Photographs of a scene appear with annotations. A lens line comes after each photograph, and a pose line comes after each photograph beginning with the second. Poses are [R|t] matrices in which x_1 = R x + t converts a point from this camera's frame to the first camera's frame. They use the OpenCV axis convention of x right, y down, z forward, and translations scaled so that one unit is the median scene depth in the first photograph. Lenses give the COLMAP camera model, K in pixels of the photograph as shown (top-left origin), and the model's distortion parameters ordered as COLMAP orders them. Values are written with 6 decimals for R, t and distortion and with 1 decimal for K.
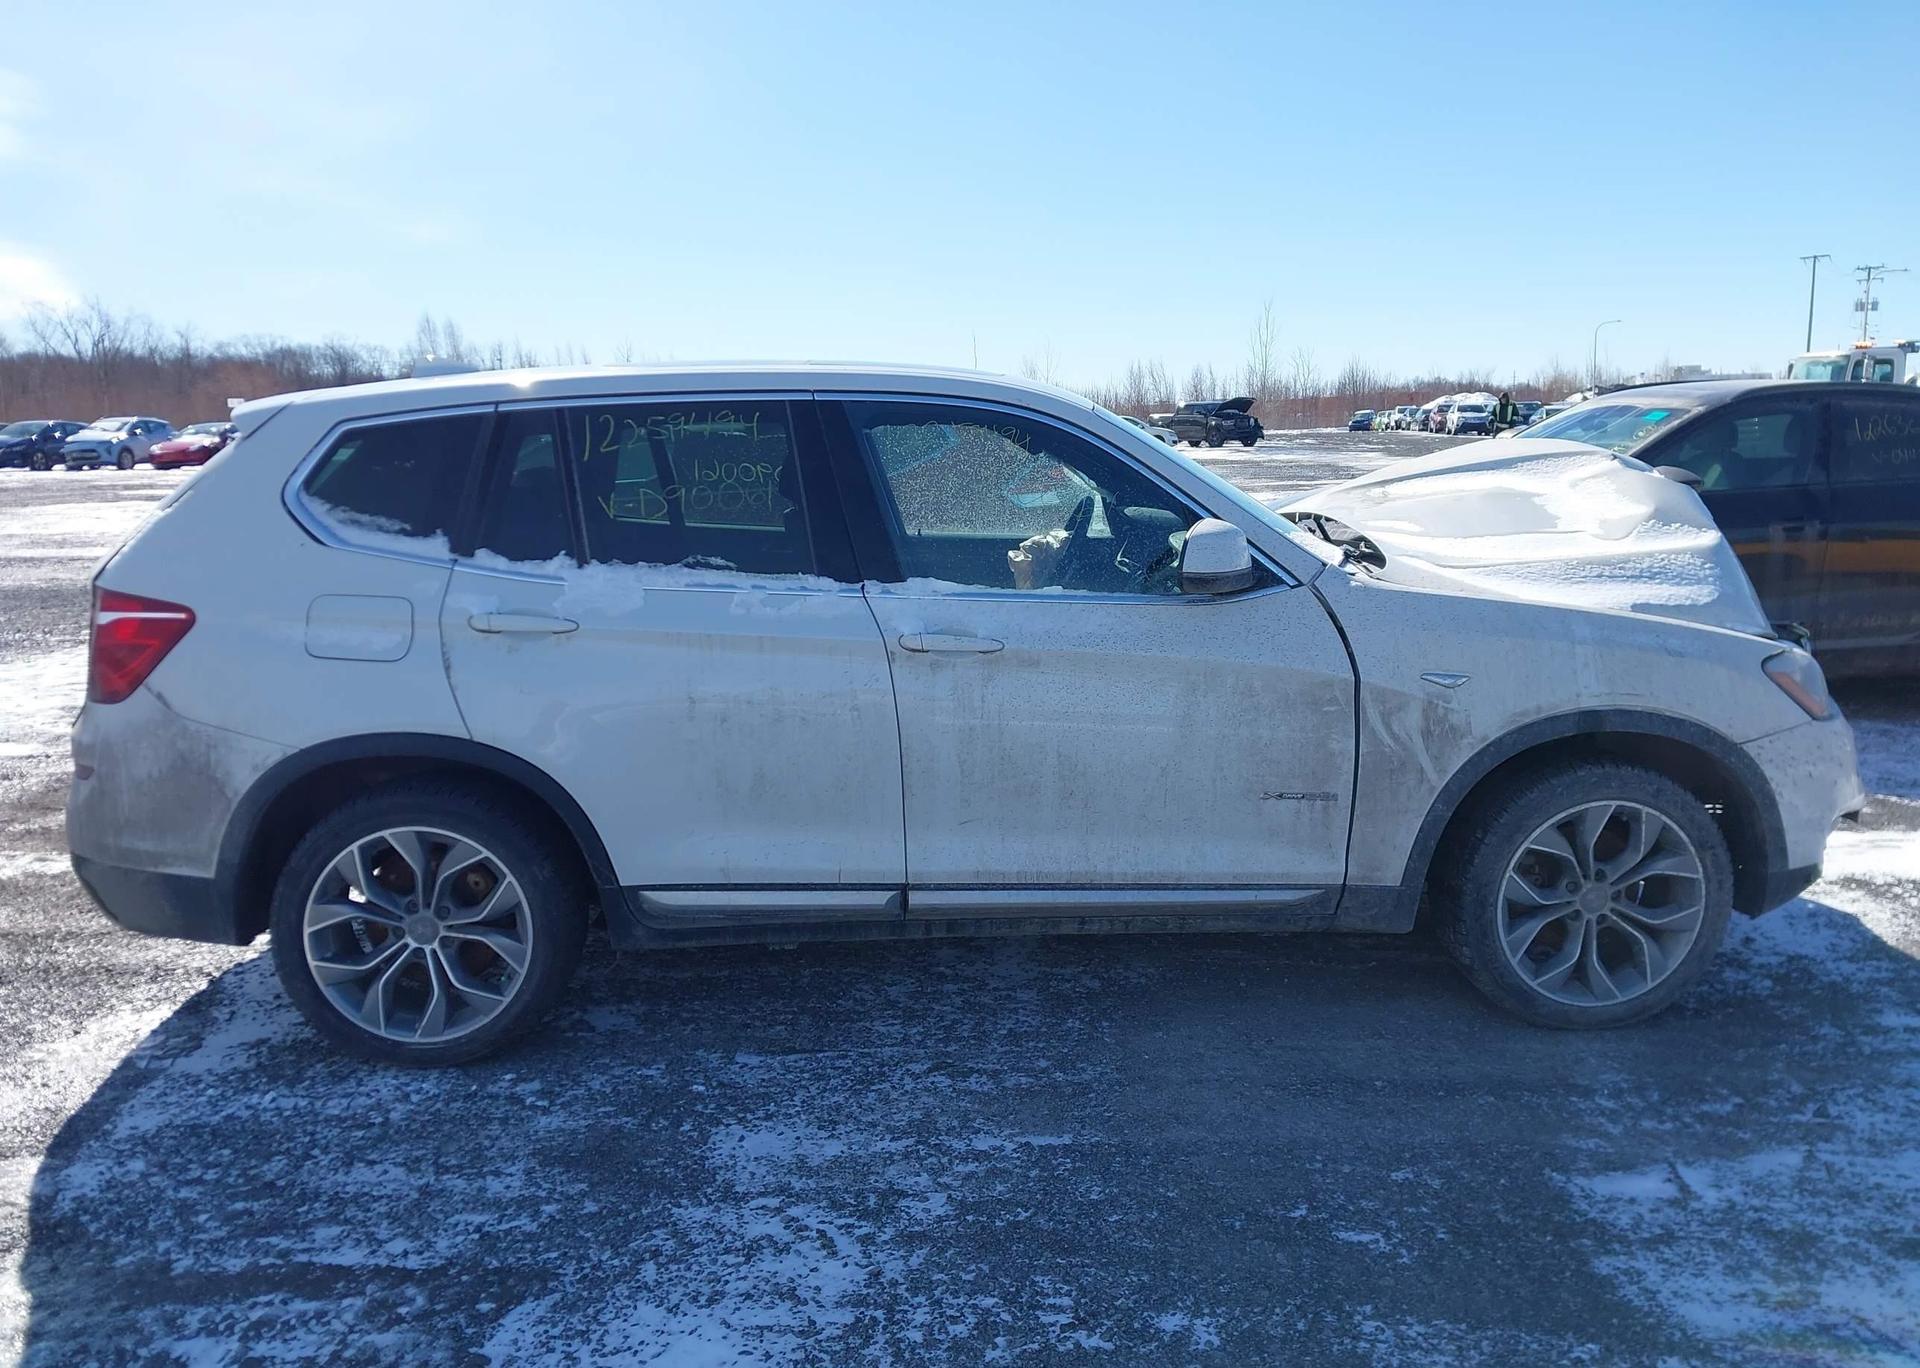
lens RADIAL K [[1489.6, 0, 970.3], [0, 1489.6, 702.2], [0, 0, 1]] dist [0.037602, -0.033426]
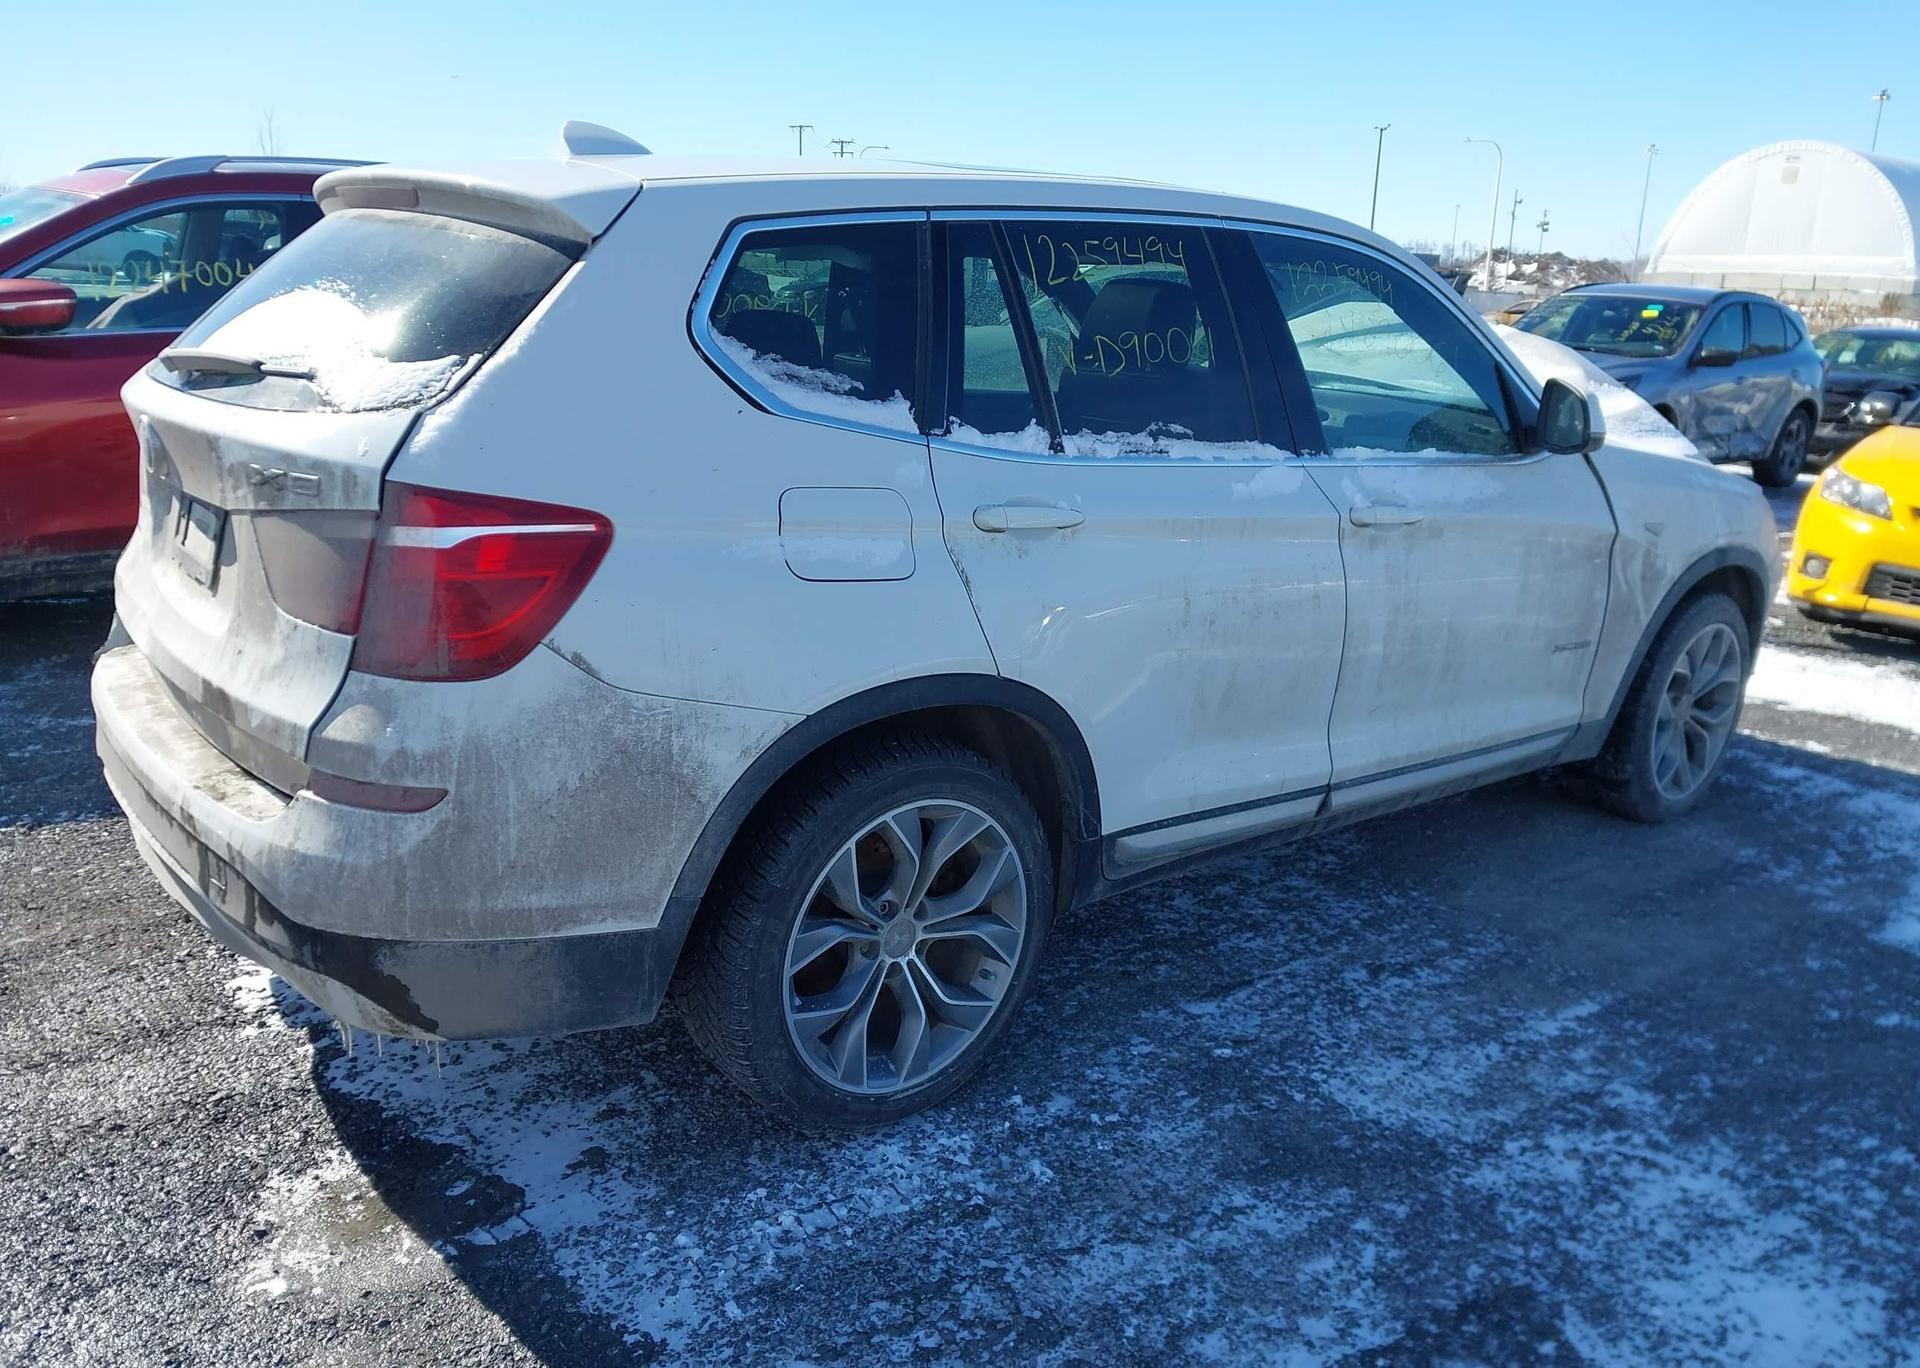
lens RADIAL K [[1489.6, 0, 976.6], [0, 1489.6, 682.4], [0, 0, 1]] dist [0.037602, -0.033426]
pose [[0.805926, -0.109438, 0.581814, -0.753461], [0.054628, 0.992320, 0.110983, -0.053275], [-0.589491, -0.057660, 0.805714, 0.396387]]
